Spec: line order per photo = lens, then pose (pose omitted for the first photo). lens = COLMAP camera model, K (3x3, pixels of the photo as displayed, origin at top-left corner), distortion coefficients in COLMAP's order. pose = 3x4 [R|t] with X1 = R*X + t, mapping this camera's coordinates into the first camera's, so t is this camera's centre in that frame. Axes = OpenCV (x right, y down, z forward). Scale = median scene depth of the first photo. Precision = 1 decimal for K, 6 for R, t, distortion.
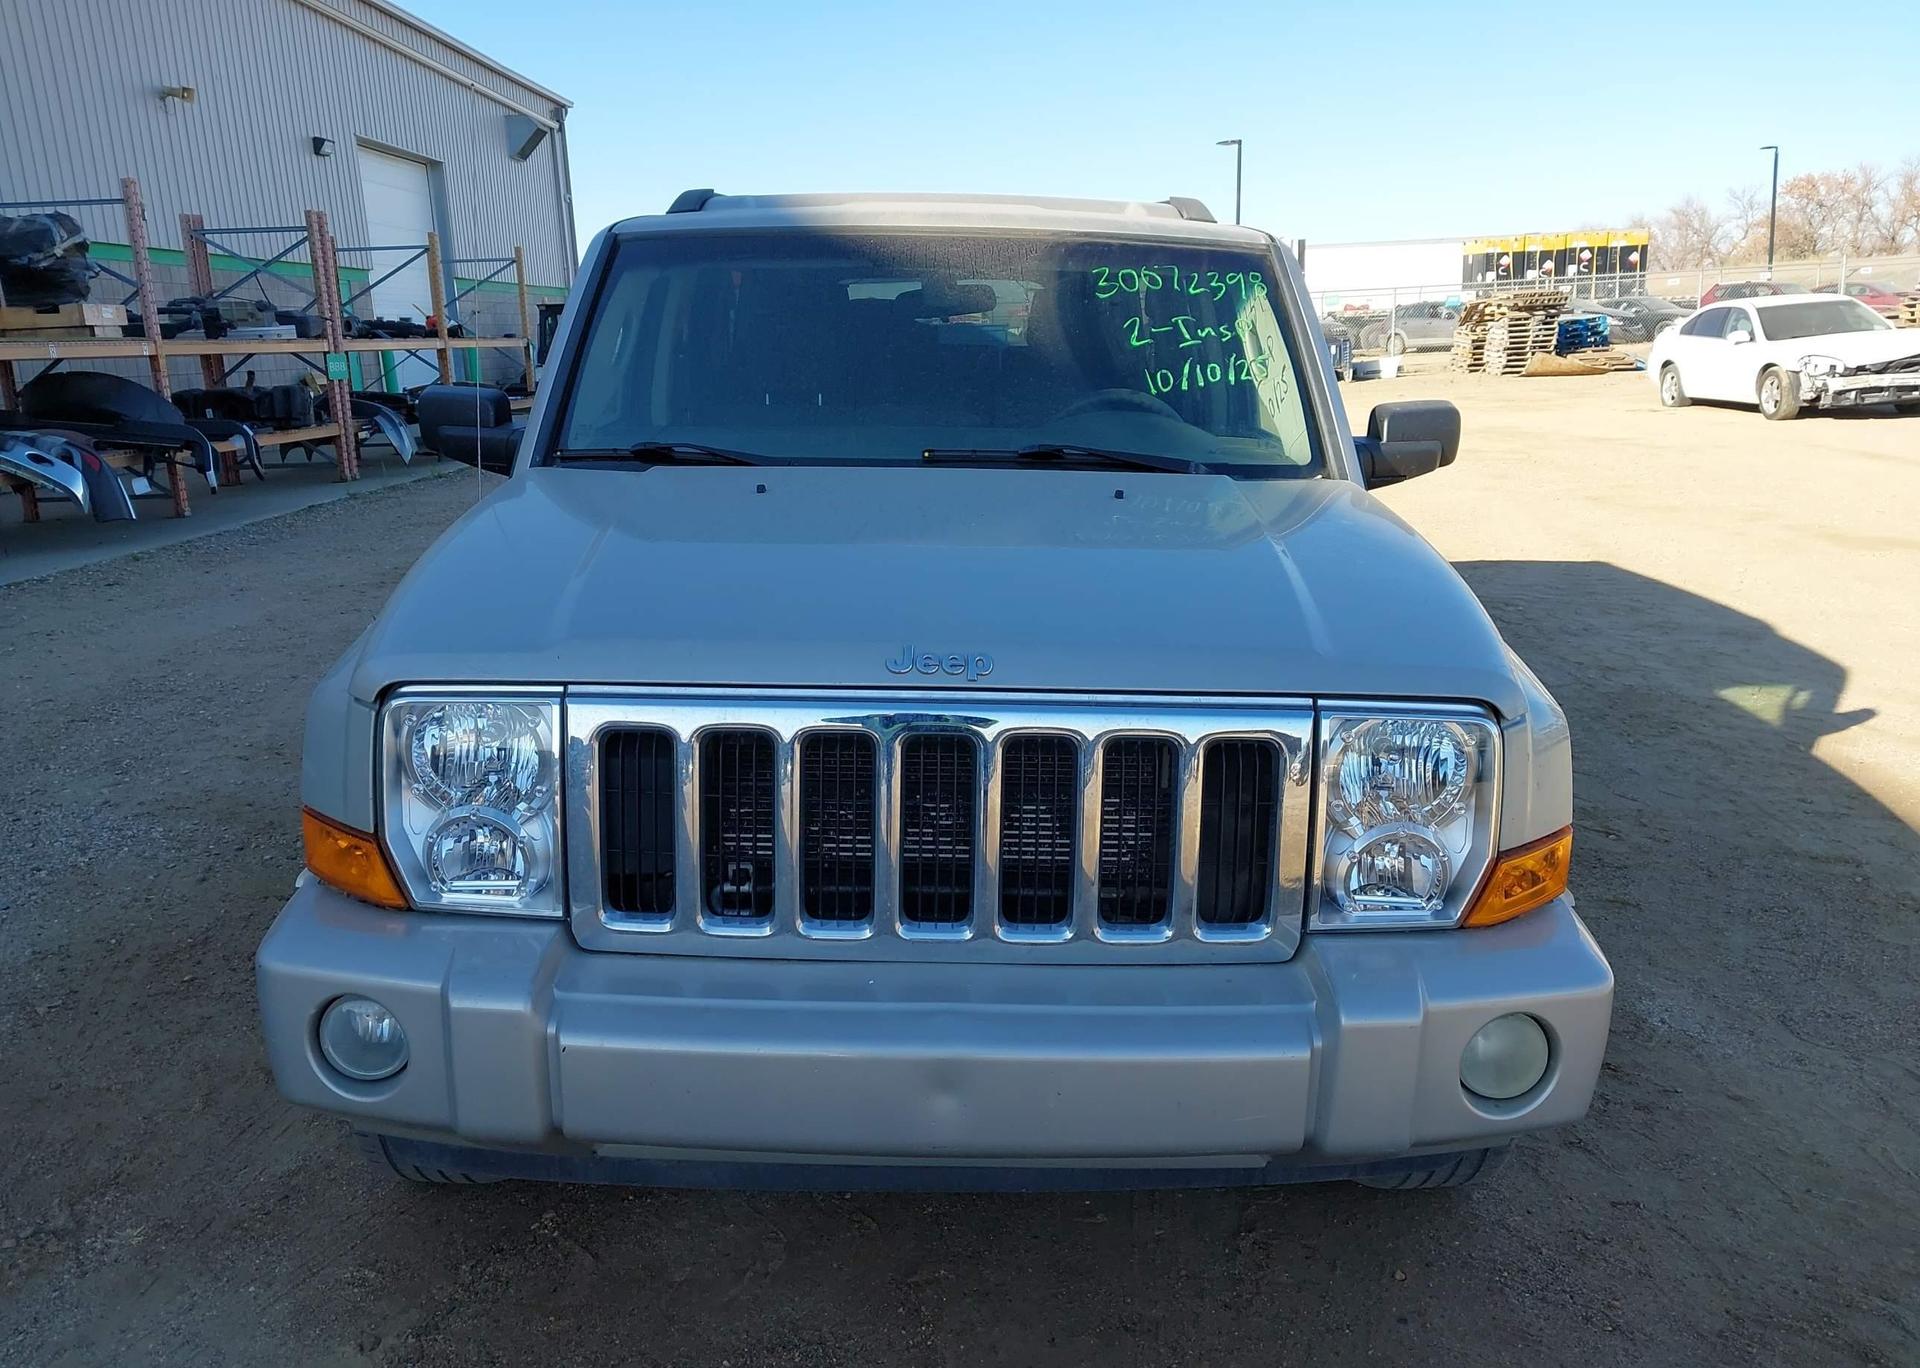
lens RADIAL K [[1469.3, 0, 924.8], [0, 1469.3, 688.9], [0, 0, 1]] dist [0.012926, -0.000639]
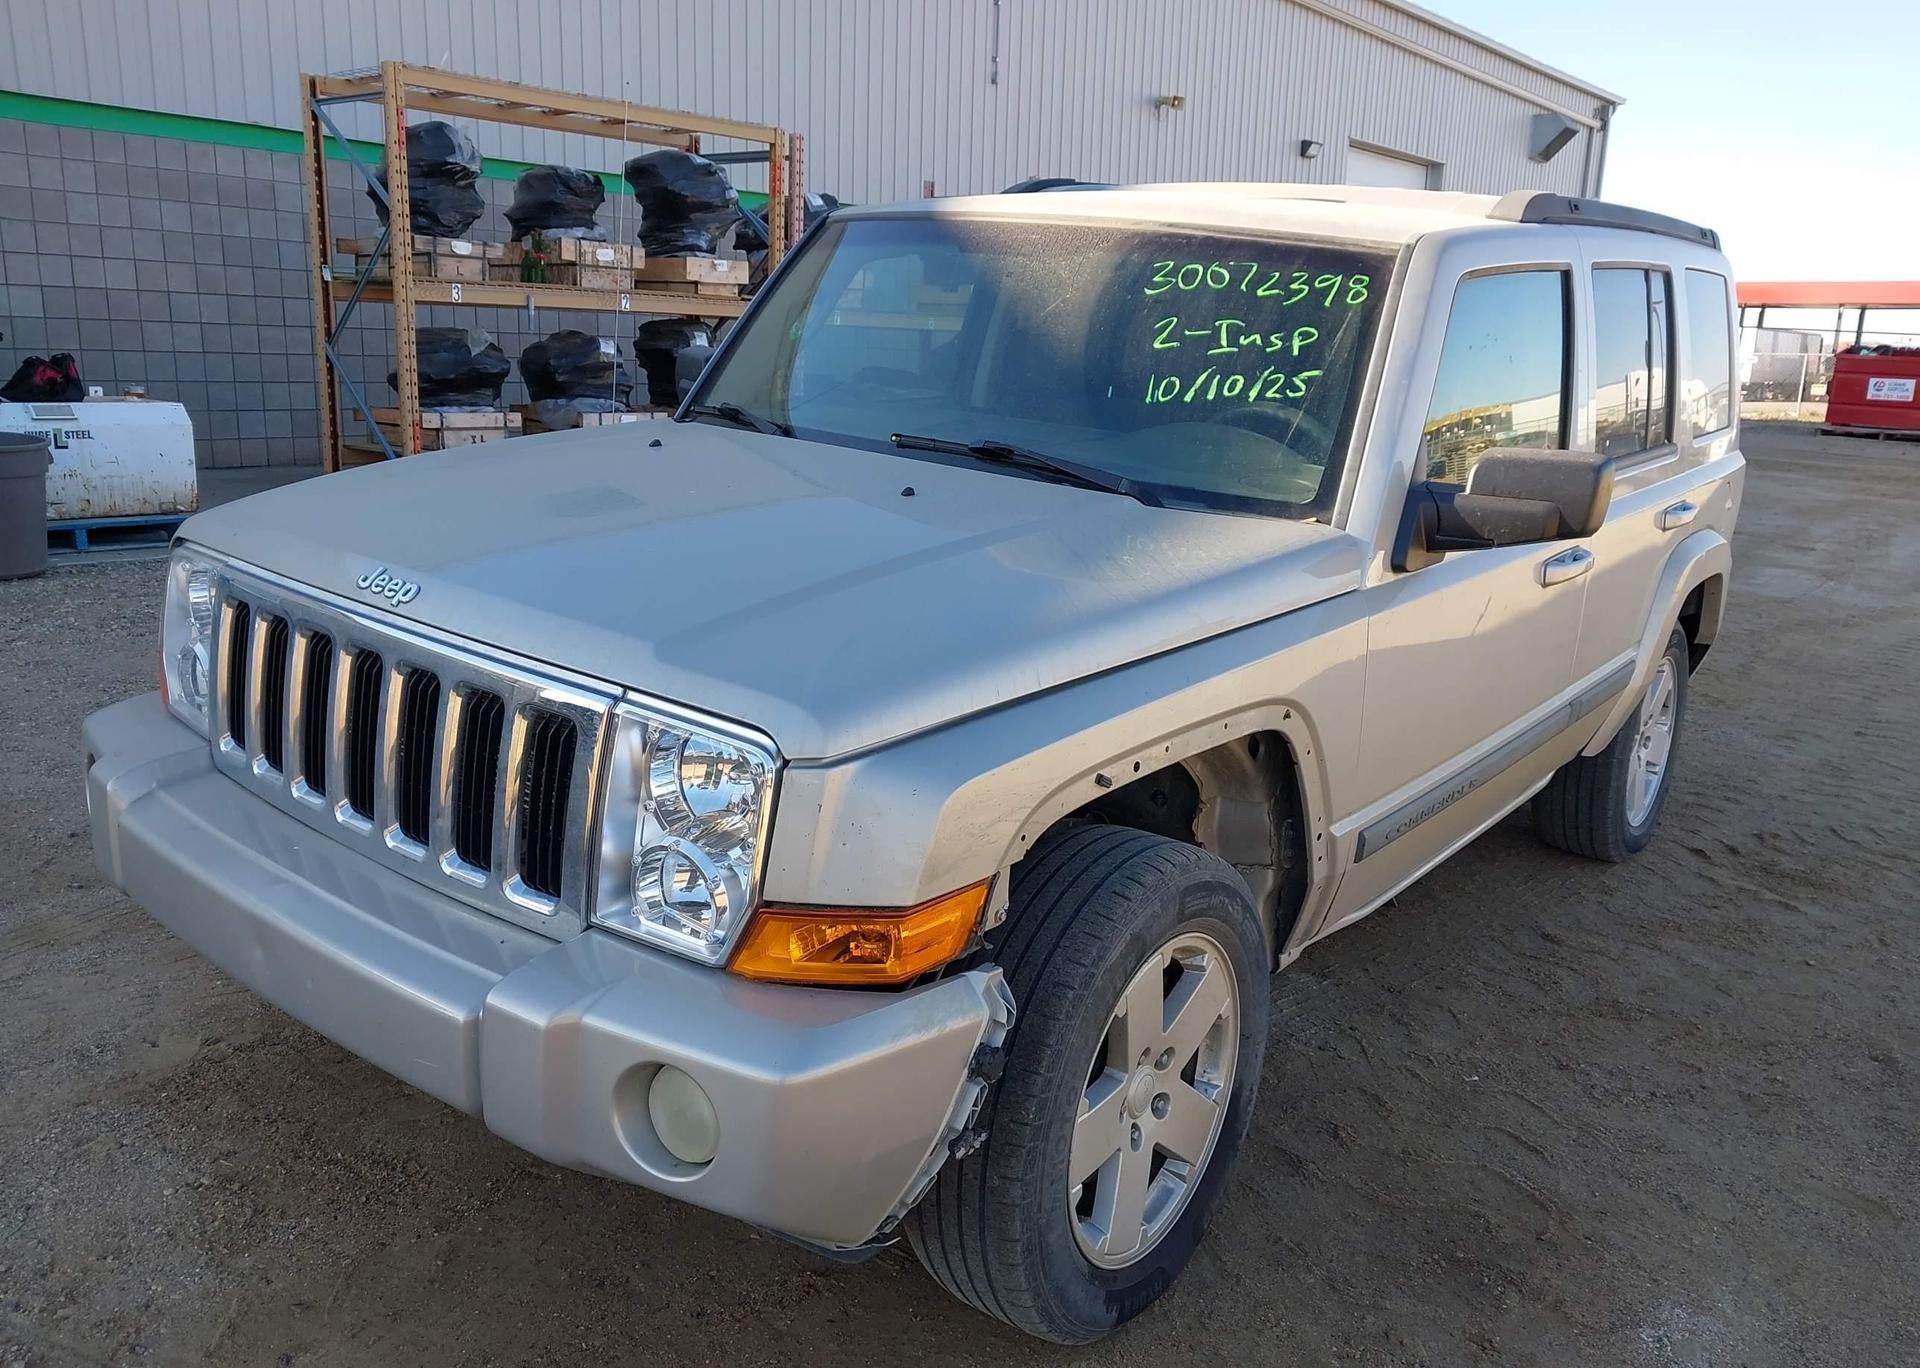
lens RADIAL K [[1469.3, 0, 924.8], [0, 1469.3, 688.9], [0, 0, 1]] dist [0.012926, -0.000639]
pose [[0.787706, 0.207165, -0.580174, 0.579329], [-0.208167, 0.975876, 0.065830, -0.057127], [0.579815, 0.068918, 0.811828, 0.192517]]
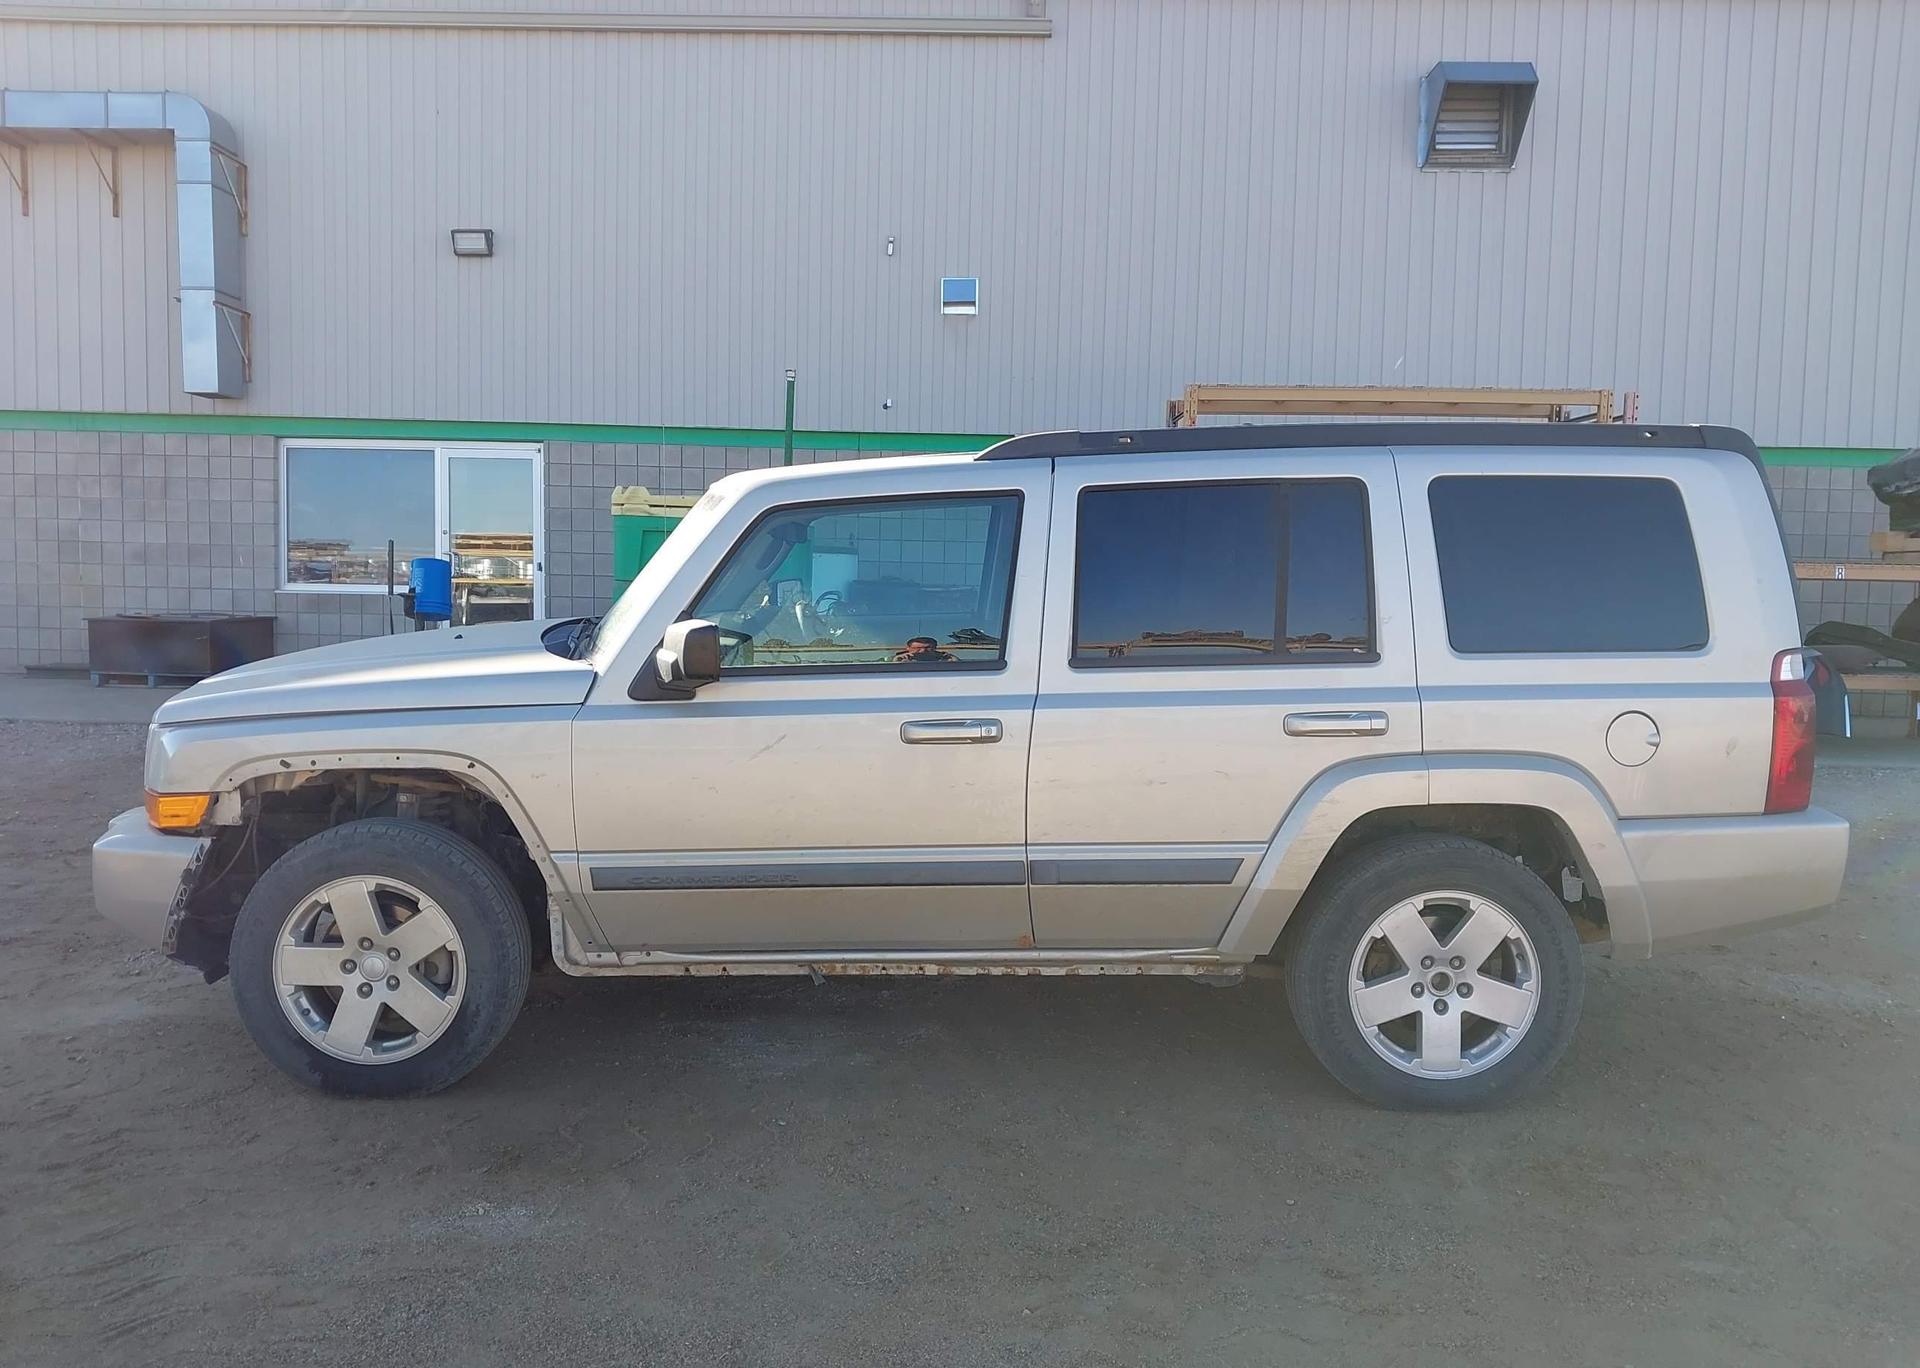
lens RADIAL K [[1464.4, 0, 960.0], [0, 1464.4, 684.0], [0, 0, 1]] dist [0.051571, -0.078716]
pose [[0.034903, 0.111391, -0.993164, 1.749258], [-0.255968, 0.961617, 0.098858, -0.388324], [0.966055, 0.250767, 0.062076, 1.420723]]
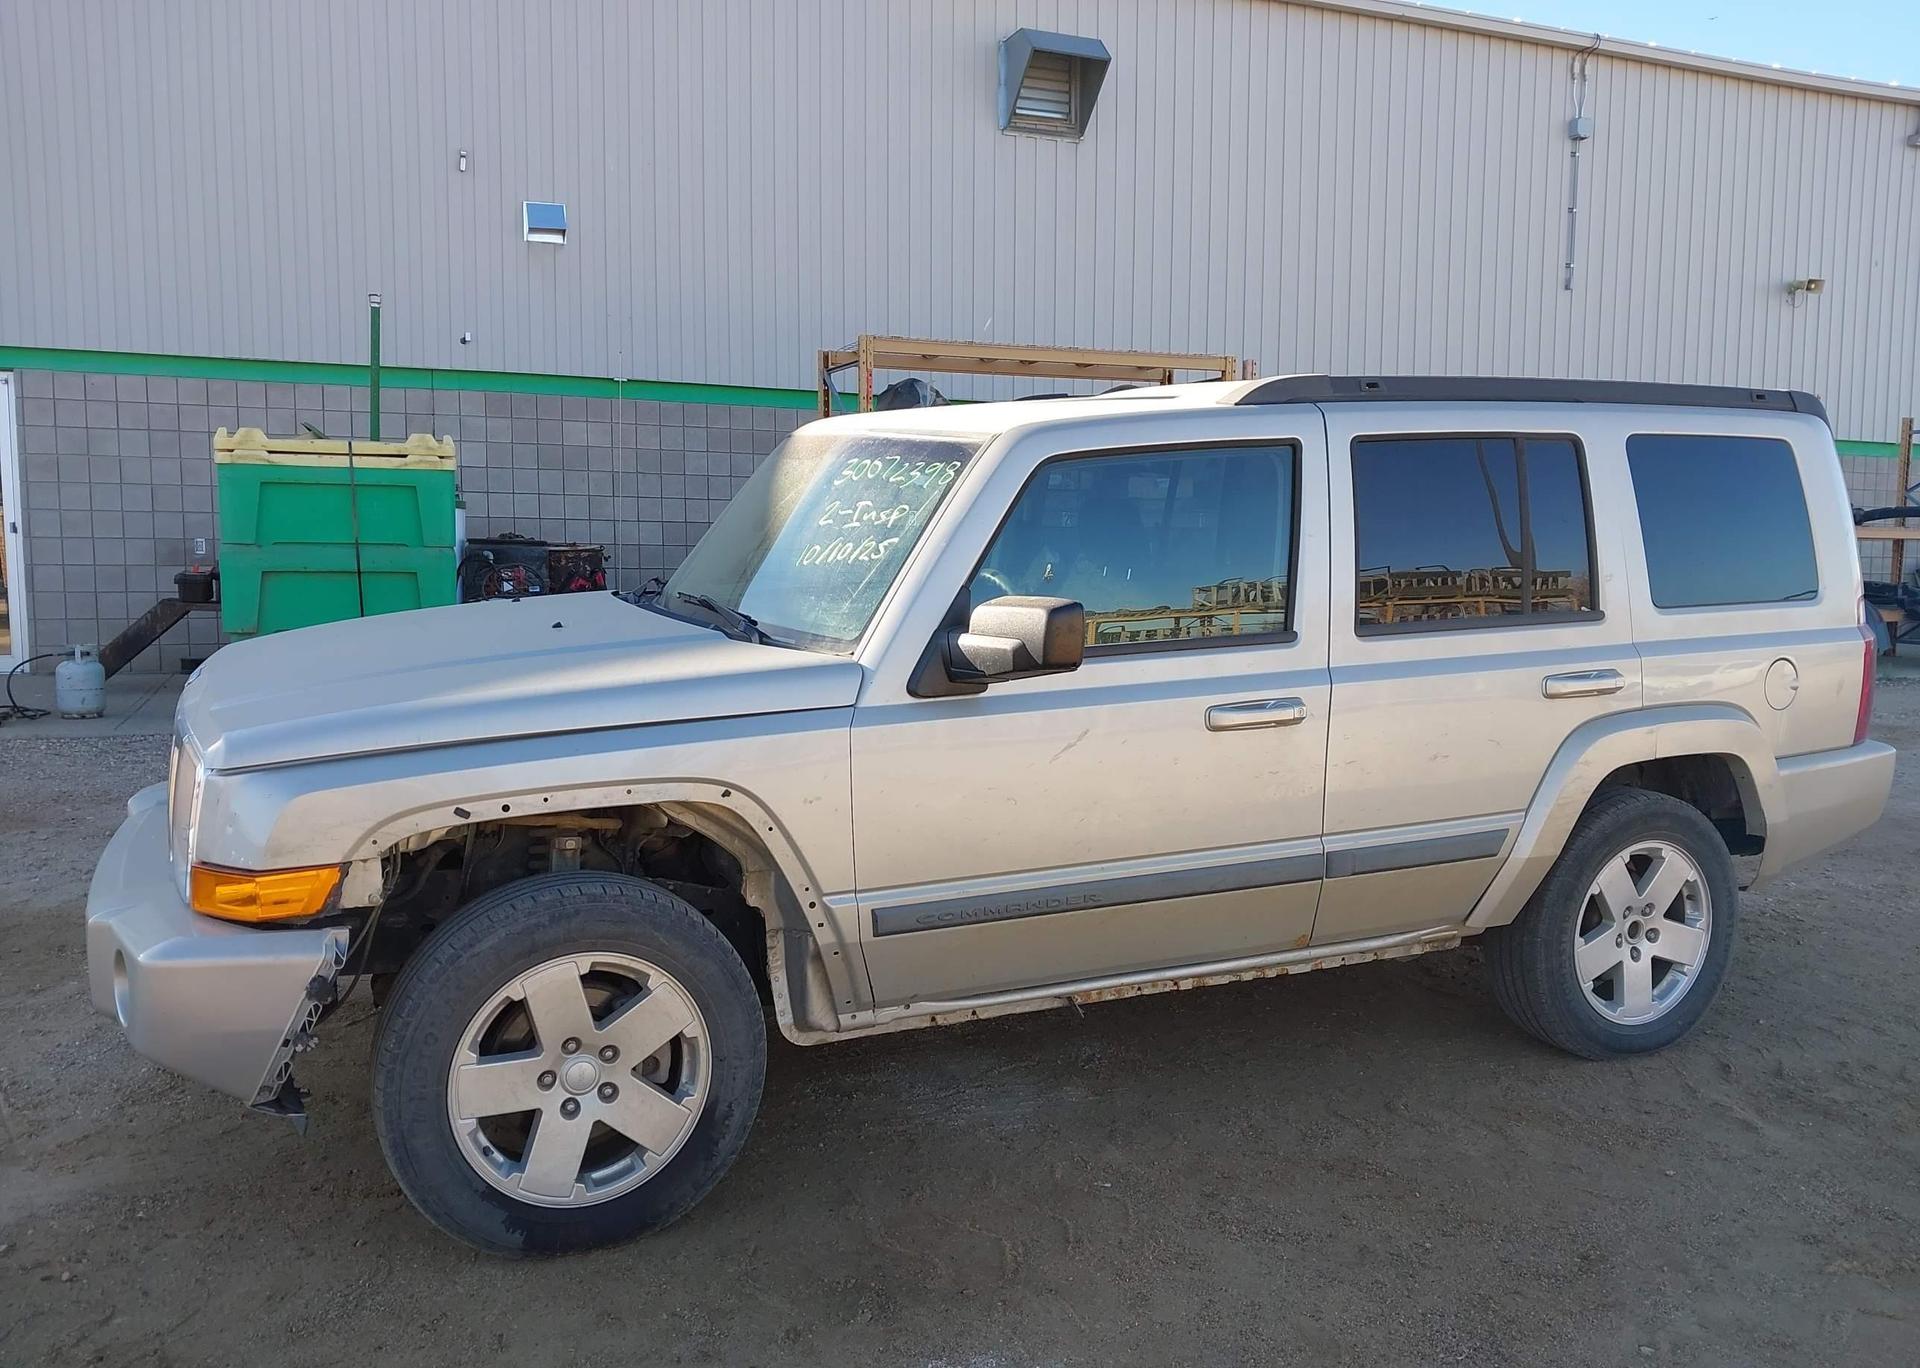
lens RADIAL K [[1464.4, 0, 960.0], [0, 1464.4, 684.0], [0, 0, 1]] dist [0.051571, -0.078716]
pose [[0.428523, 0.129168, -0.894250, 1.335553], [-0.237731, 0.970974, 0.026329, -0.188023], [0.871695, 0.201308, 0.446792, 0.679588]]
